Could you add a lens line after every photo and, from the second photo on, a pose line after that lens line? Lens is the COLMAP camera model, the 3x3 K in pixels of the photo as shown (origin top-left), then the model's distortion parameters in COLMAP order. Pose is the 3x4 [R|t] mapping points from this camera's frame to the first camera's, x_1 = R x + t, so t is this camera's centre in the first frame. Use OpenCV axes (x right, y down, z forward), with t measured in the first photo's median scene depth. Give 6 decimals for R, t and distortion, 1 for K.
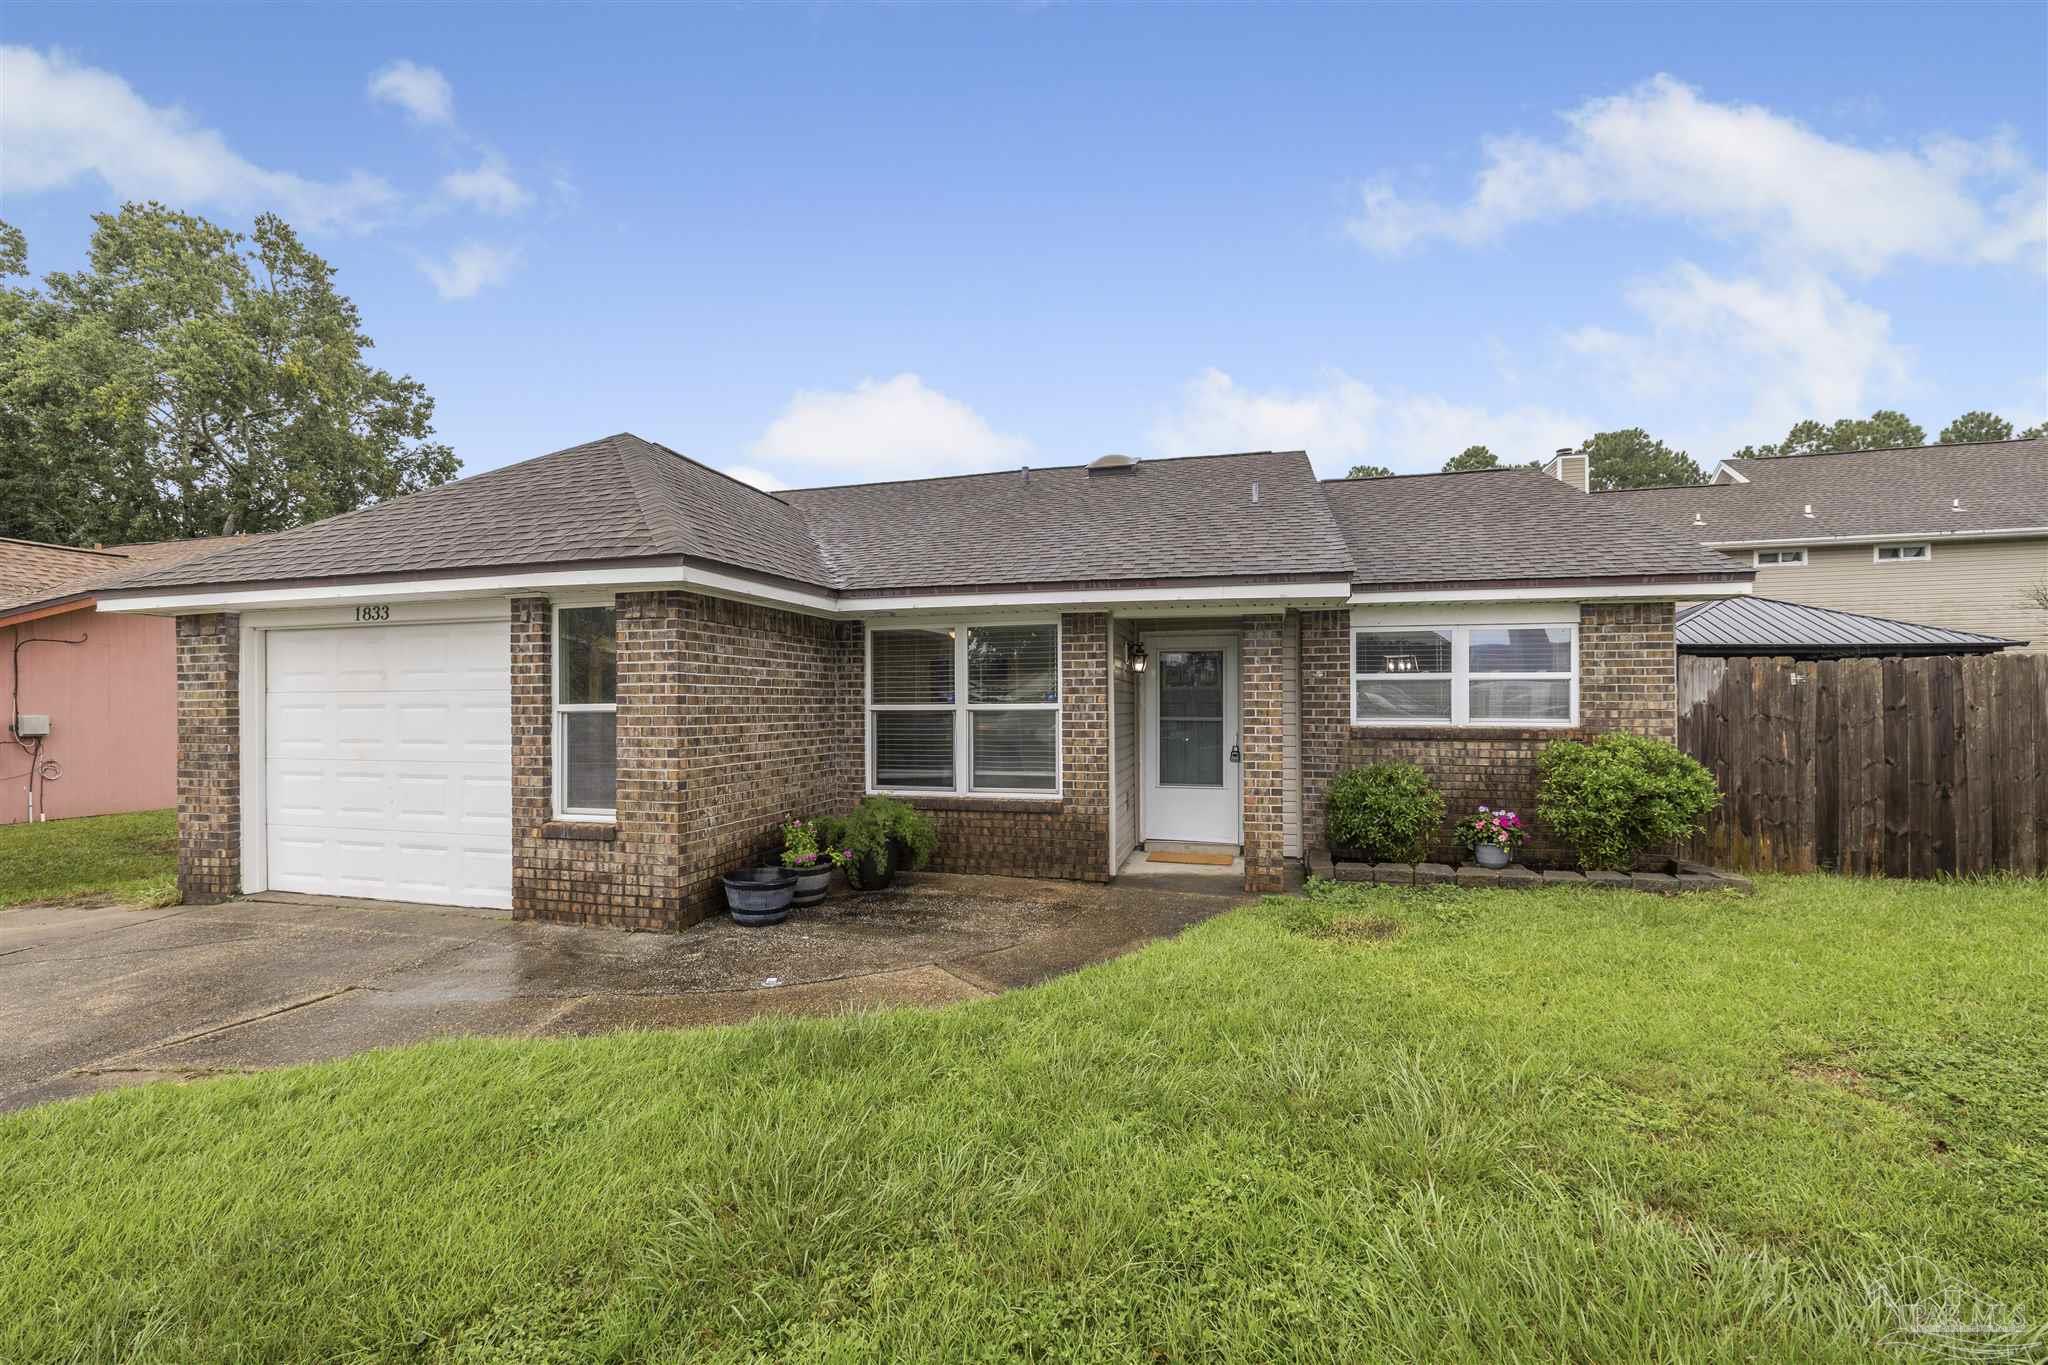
lens RADIAL K [[866.9, 0, 1015.2], [0, 866.9, 694.4], [0, 0, 1]] dist [0.003556, 0.000021]
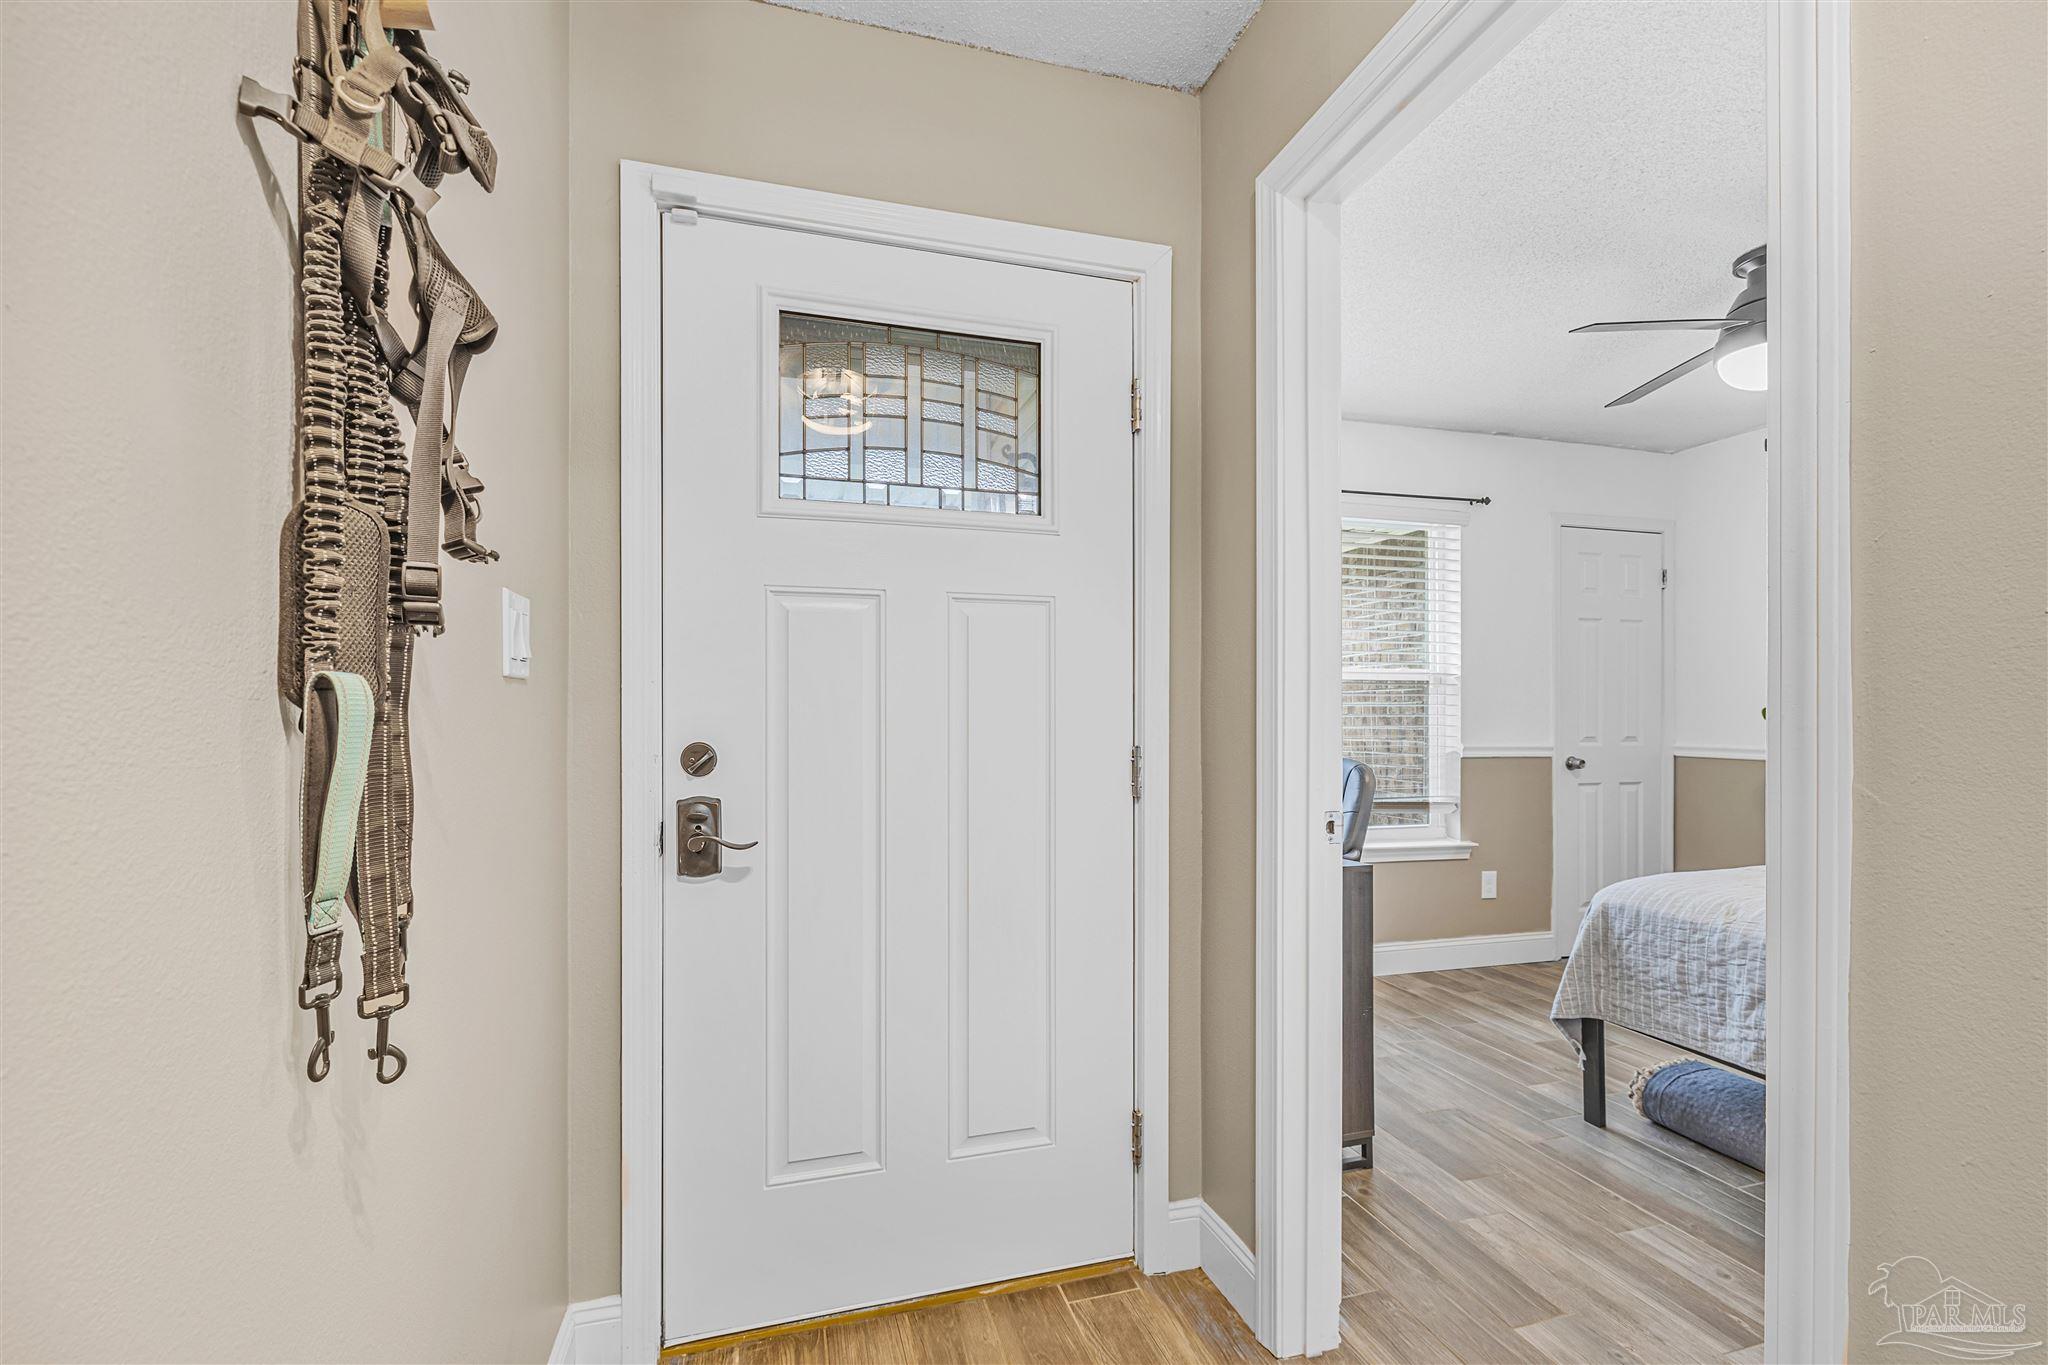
lens RADIAL K [[869.3, 0, 1016.3], [0, 869.3, 707.9], [0, 0, 1]] dist [0.002245, 0.000385]
pose [[-0.842254, 0.000272, -0.539081, 0.373983], [0.011076, 0.999798, -0.016800, 0.044723], [0.538967, -0.020120, -0.842086, 1.464308]]
